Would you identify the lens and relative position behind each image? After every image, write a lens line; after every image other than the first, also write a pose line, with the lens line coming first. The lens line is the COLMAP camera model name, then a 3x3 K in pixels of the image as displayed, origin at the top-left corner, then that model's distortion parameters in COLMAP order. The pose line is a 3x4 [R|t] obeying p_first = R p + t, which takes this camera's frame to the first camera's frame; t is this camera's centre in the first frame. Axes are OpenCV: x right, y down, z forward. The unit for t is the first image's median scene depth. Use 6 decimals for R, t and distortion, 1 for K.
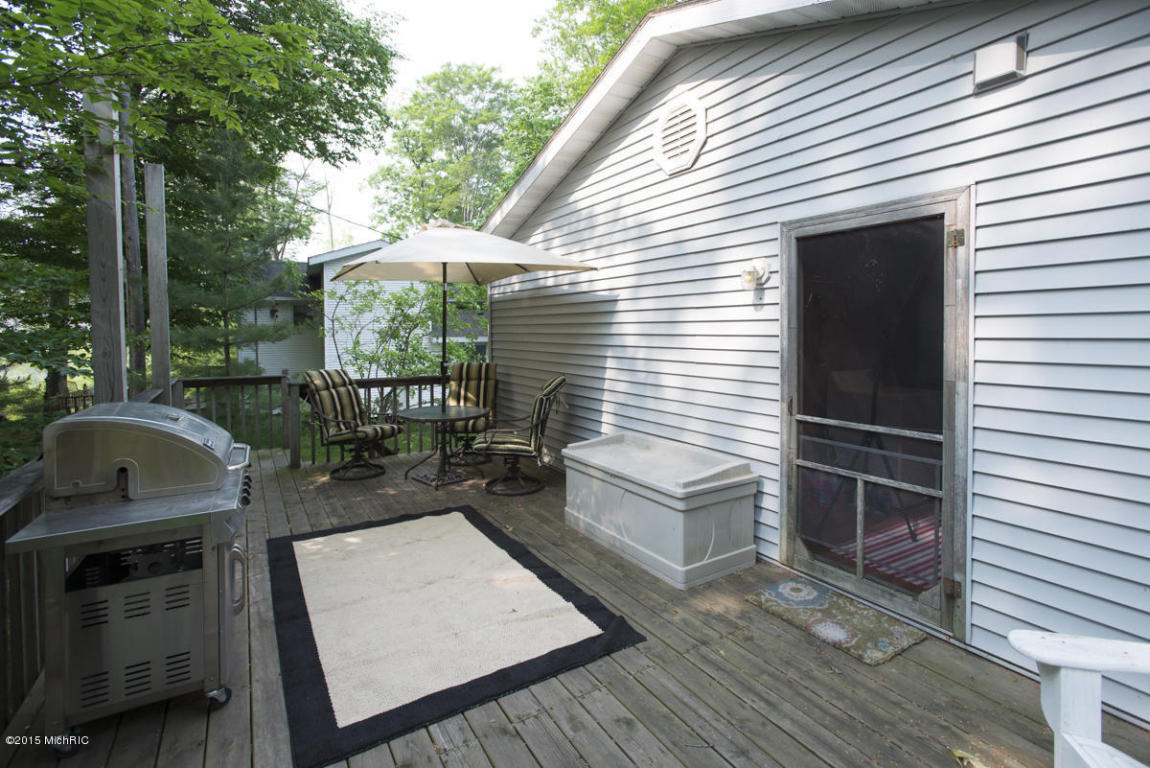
lens RADIAL K [[560.0, 0, 575.8], [0, 560.0, 328.0], [0, 0, 1]] dist [-0.028587, 0.024163]
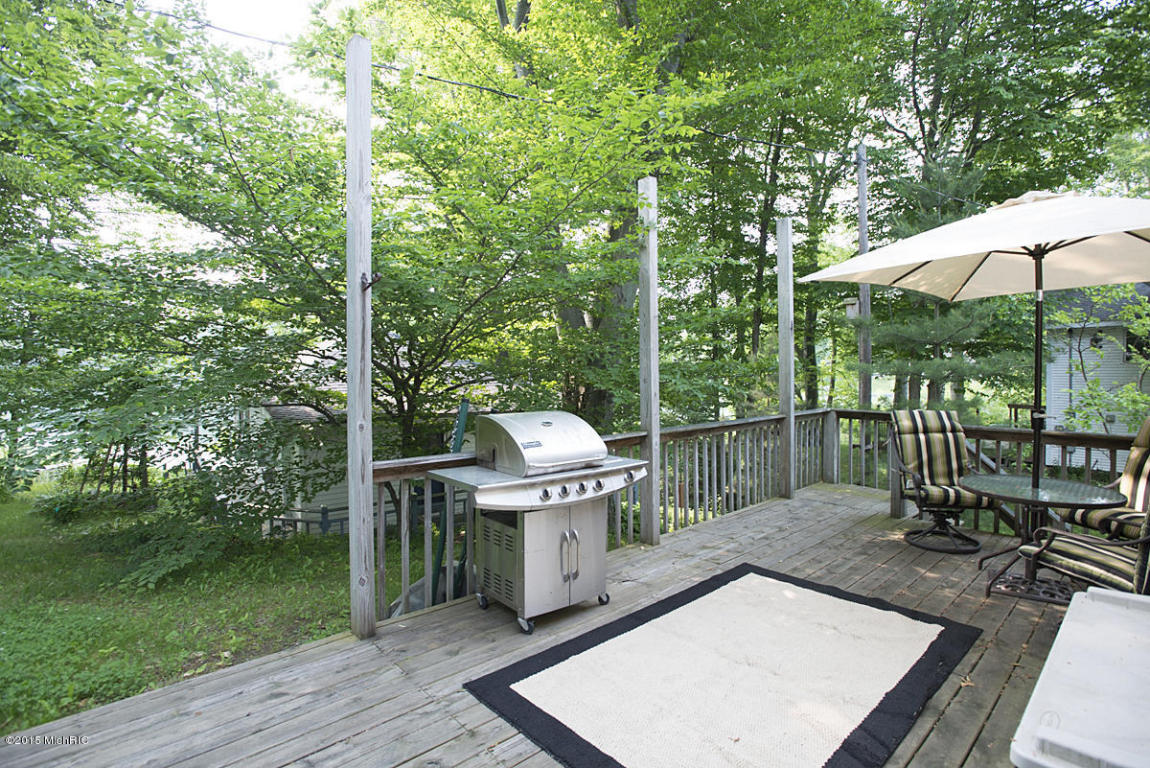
lens RADIAL K [[568.0, 0, 569.6], [0, 568.0, 378.3], [0, 0, 1]] dist [-0.056109, 0.023659]
pose [[0.171740, 0.028046, -0.984743, 0.544149], [0.002467, 0.999579, 0.028898, 0.000212], [0.985139, -0.007392, 0.171598, 0.624431]]
